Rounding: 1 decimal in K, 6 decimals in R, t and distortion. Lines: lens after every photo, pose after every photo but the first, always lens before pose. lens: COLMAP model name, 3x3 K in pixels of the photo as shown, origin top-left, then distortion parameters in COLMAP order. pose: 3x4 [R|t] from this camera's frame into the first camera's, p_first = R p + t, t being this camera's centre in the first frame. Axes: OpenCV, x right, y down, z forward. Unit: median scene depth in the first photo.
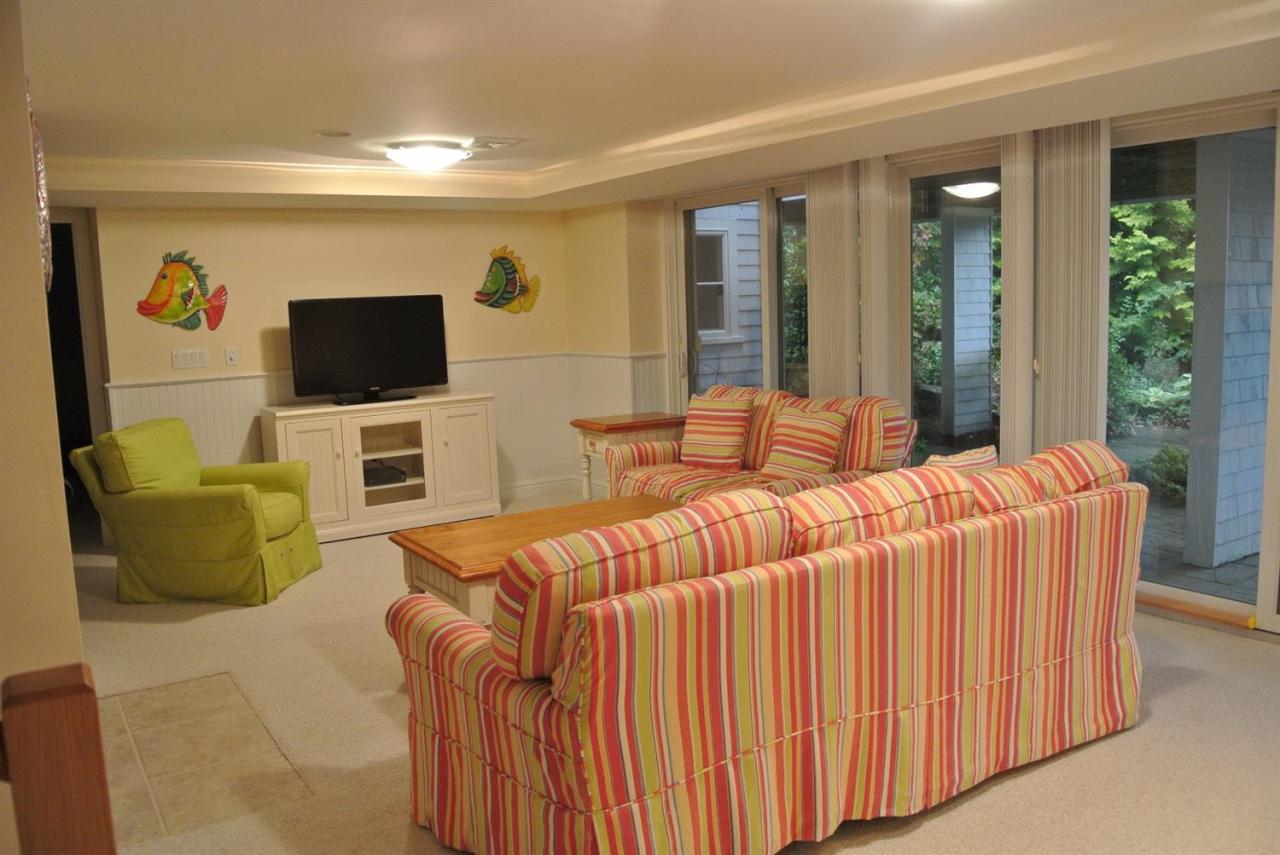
lens RADIAL K [[990.6, 0, 633.8], [0, 990.6, 411.6], [0, 0, 1]] dist [-0.087150, 0.040334]
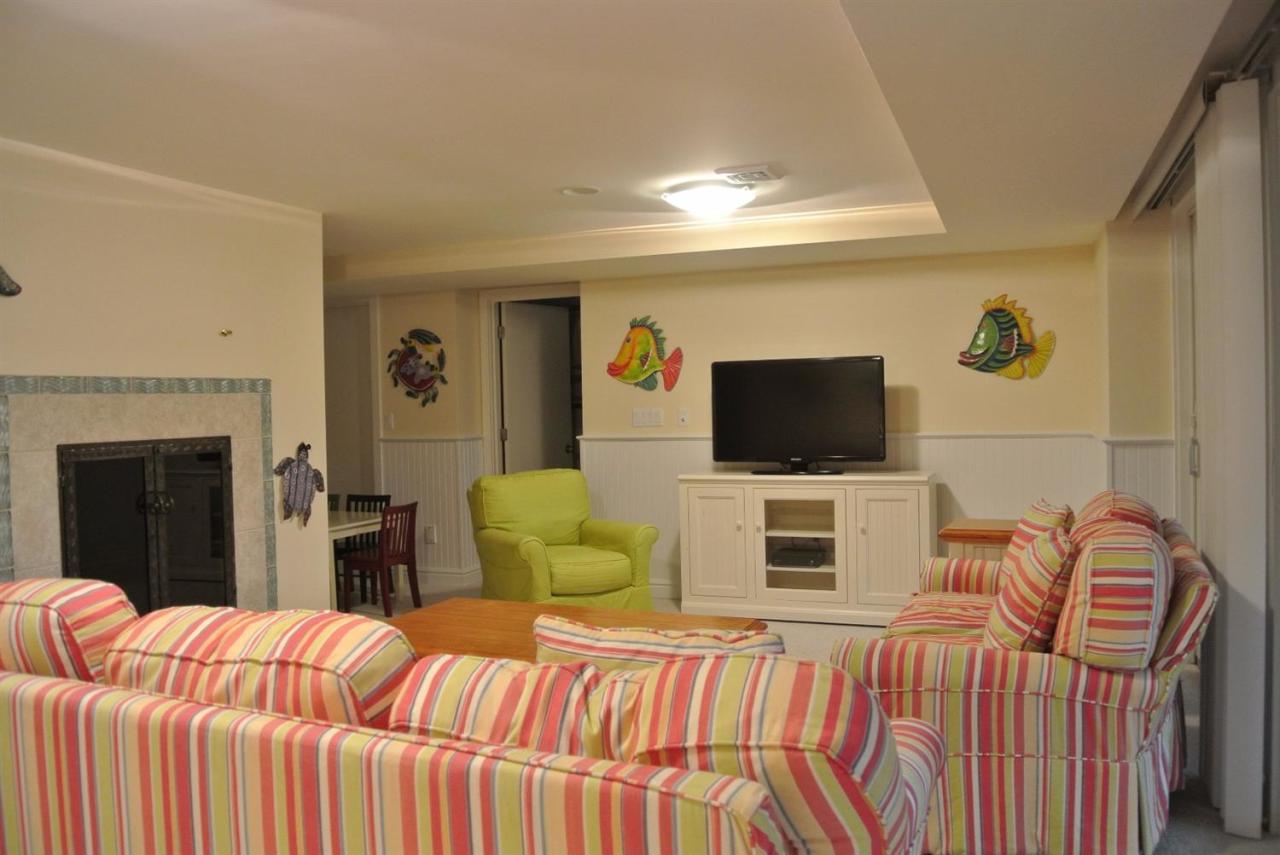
lens RADIAL K [[990.6, 0, 633.8], [0, 990.6, 411.6], [0, 0, 1]] dist [-0.087150, 0.040334]
pose [[0.574914, 0.031269, -0.817616, 0.402927], [-0.091290, 0.995482, -0.026120, -0.030688], [0.813105, 0.089657, 0.575171, 0.364233]]
